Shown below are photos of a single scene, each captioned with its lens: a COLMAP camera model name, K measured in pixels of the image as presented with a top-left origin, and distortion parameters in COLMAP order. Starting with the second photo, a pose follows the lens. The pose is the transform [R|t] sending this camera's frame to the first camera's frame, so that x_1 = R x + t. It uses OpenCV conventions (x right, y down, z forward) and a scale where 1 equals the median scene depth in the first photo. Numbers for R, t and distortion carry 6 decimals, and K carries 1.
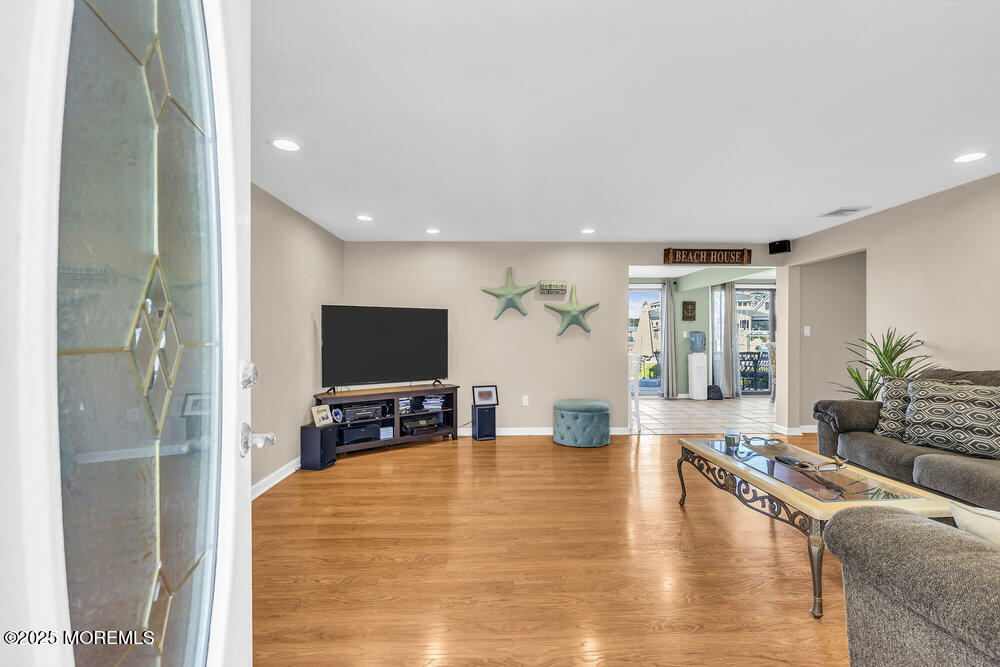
lens RADIAL K [[453.6, 0, 502.5], [0, 453.6, 335.4], [0, 0, 1]] dist [-0.001049, 0.000462]
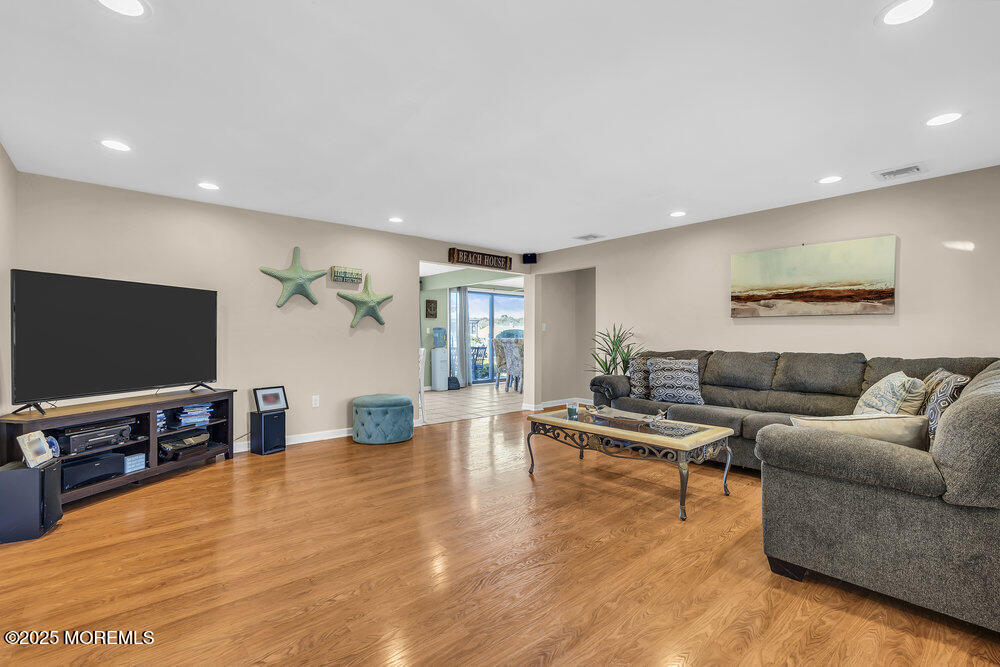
lens RADIAL K [[453.6, 0, 502.5], [0, 453.6, 335.4], [0, 0, 1]] dist [-0.001049, 0.000462]
pose [[0.773859, 0.004005, 0.633345, -0.234881], [-0.003193, 0.999992, -0.002422, 0.017911], [-0.633350, -0.000148, 0.773866, 0.097710]]
